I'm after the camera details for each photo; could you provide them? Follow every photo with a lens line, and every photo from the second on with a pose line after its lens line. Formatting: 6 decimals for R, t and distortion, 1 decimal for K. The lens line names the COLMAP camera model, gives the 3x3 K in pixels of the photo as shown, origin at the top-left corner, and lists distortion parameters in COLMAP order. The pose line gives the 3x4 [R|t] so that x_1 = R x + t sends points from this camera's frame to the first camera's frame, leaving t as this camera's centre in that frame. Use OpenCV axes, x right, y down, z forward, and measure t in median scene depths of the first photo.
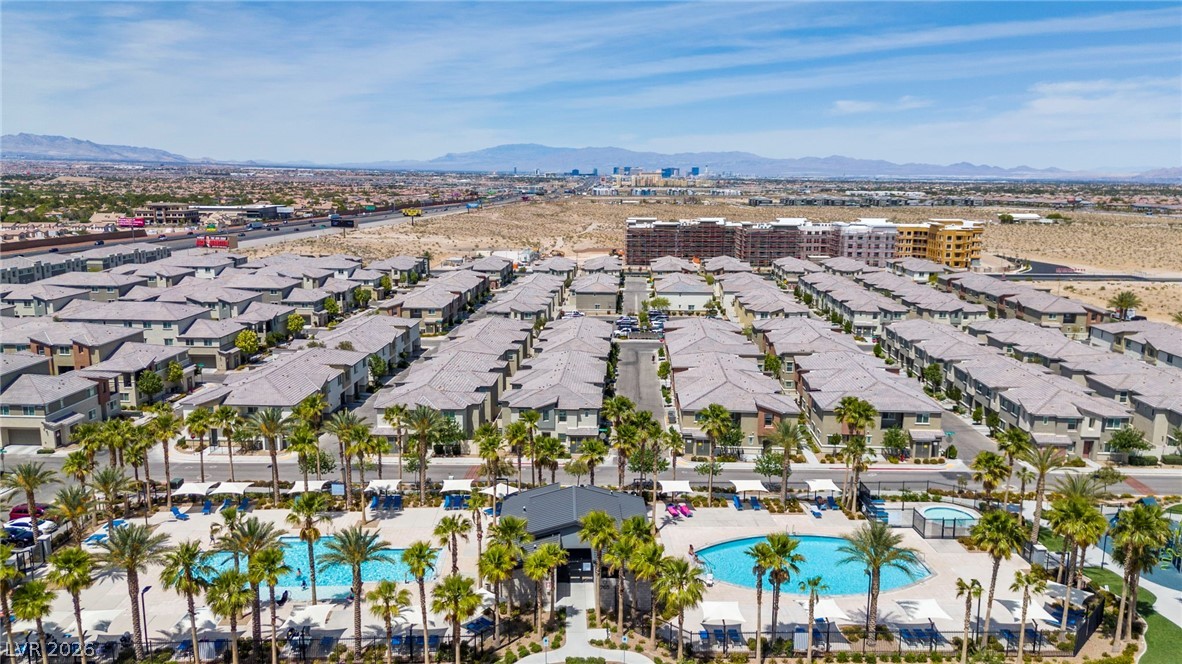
lens RADIAL K [[882.0, 0, 577.3], [0, 882.0, 331.3], [0, 0, 1]] dist [0.079621, -0.082931]
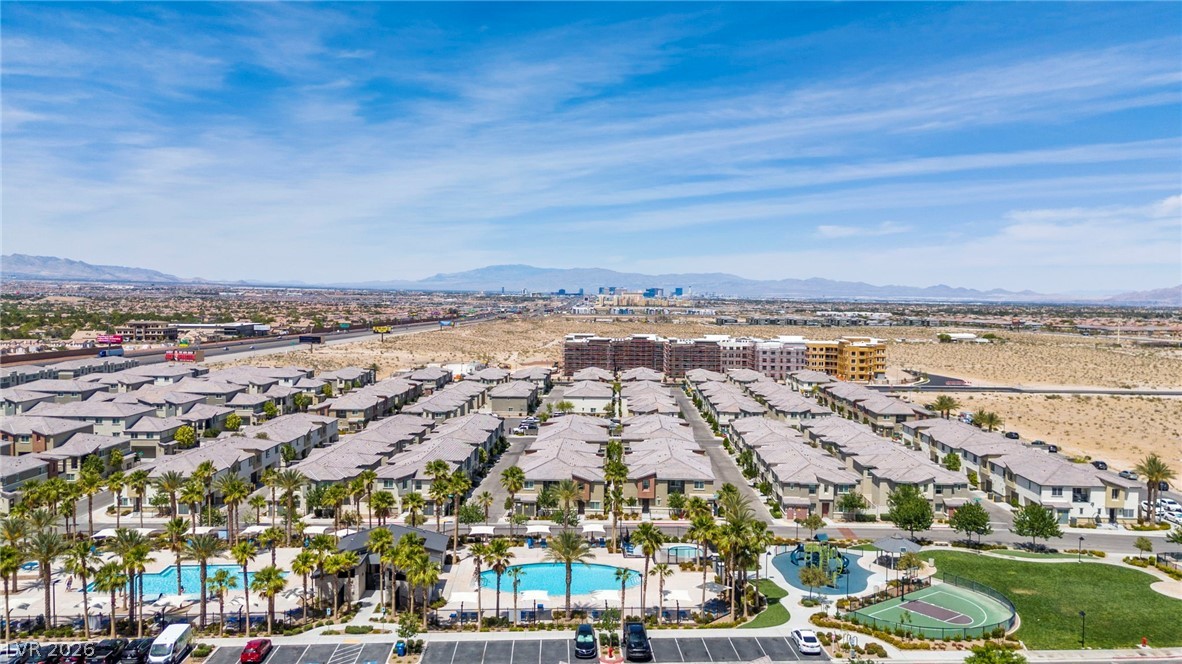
lens RADIAL K [[882.0, 0, 577.3], [0, 882.0, 331.3], [0, 0, 1]] dist [0.079621, -0.082931]
pose [[0.999891, 0.002649, 0.014536, 0.056589], [-0.000691, 0.991107, -0.133062, 0.014061], [-0.014759, 0.133038, 0.991001, -0.083958]]
